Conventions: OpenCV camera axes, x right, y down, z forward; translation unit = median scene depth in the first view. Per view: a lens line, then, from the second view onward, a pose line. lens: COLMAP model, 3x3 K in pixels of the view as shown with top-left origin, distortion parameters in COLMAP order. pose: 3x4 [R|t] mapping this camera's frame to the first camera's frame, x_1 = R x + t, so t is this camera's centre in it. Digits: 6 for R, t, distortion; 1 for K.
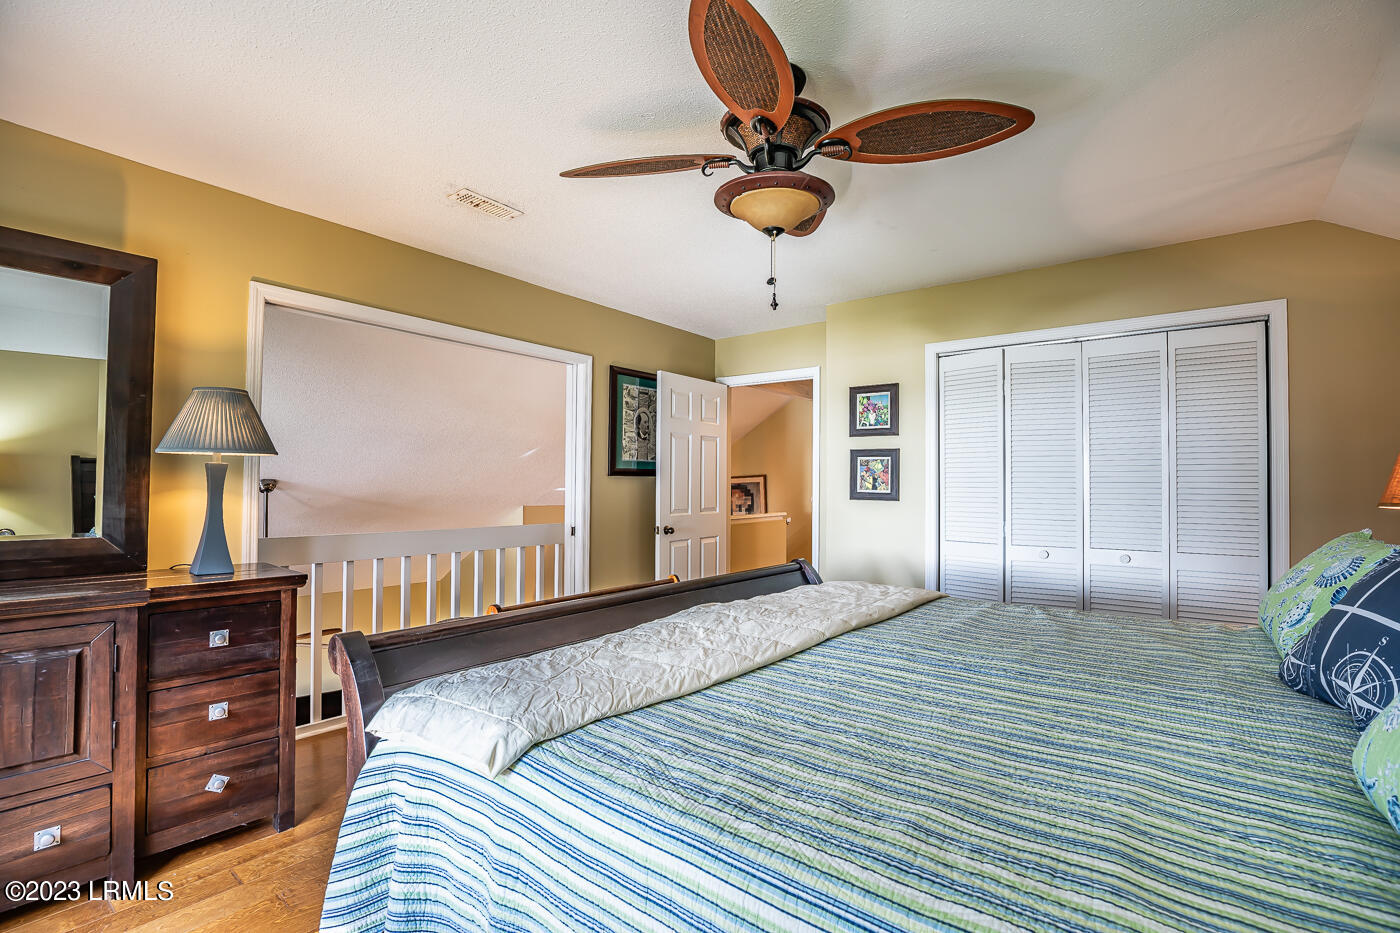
lens RADIAL K [[637.5, 0, 700.0], [0, 637.5, 466.5], [0, 0, 1]] dist [-0.058367, 0.000140]
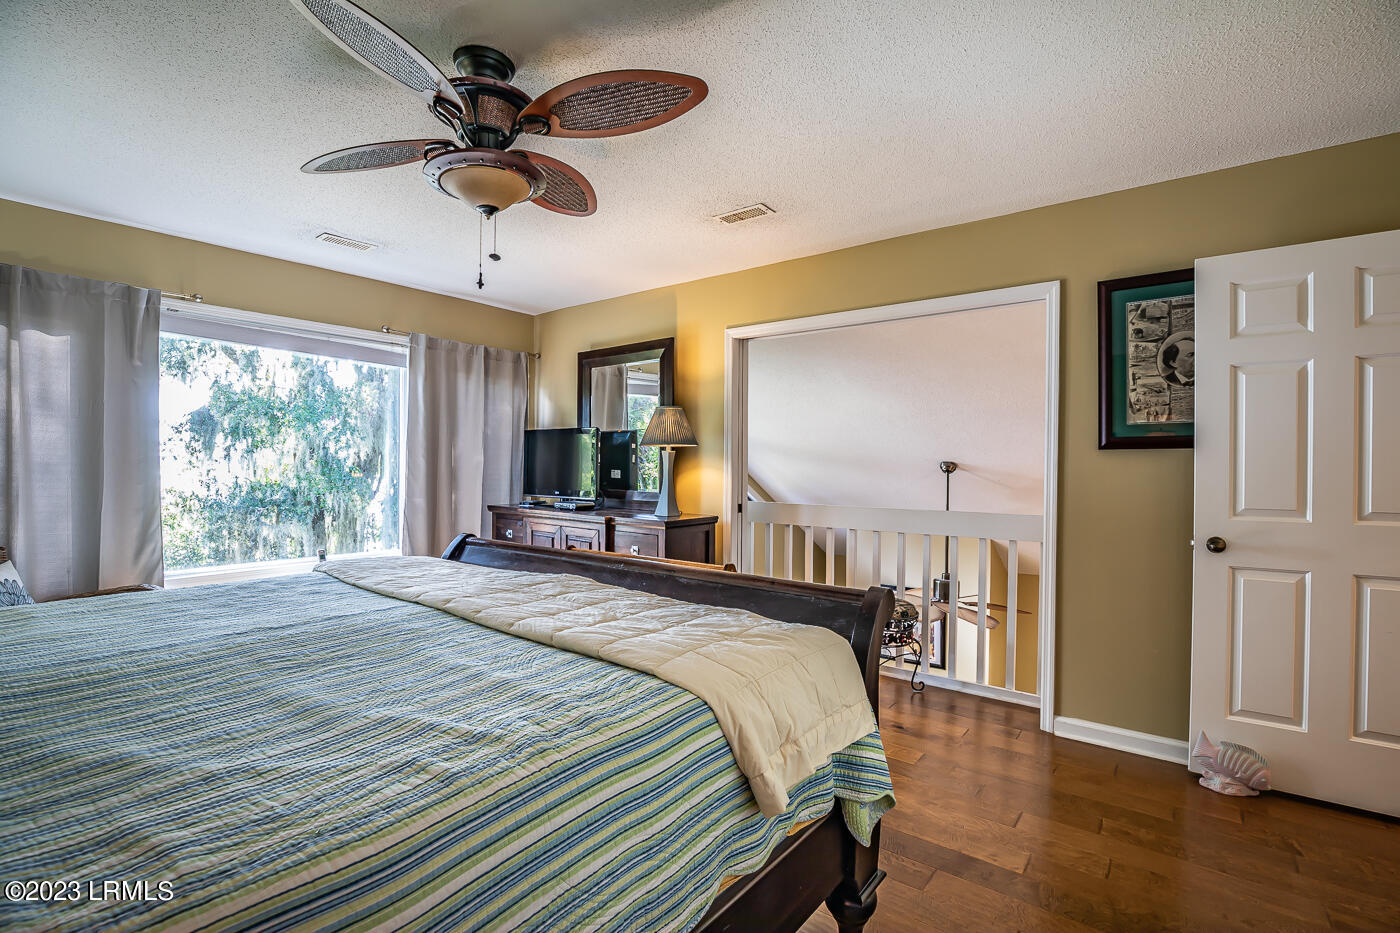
lens RADIAL K [[638.1, 0, 712.8], [0, 638.1, 472.4], [0, 0, 1]] dist [-0.034087, 0.005037]
pose [[0.026555, 0.004955, -0.999635, 0.486076], [0.024945, 0.999673, 0.005618, 0.023812], [0.999336, -0.025085, 0.026423, 0.563609]]
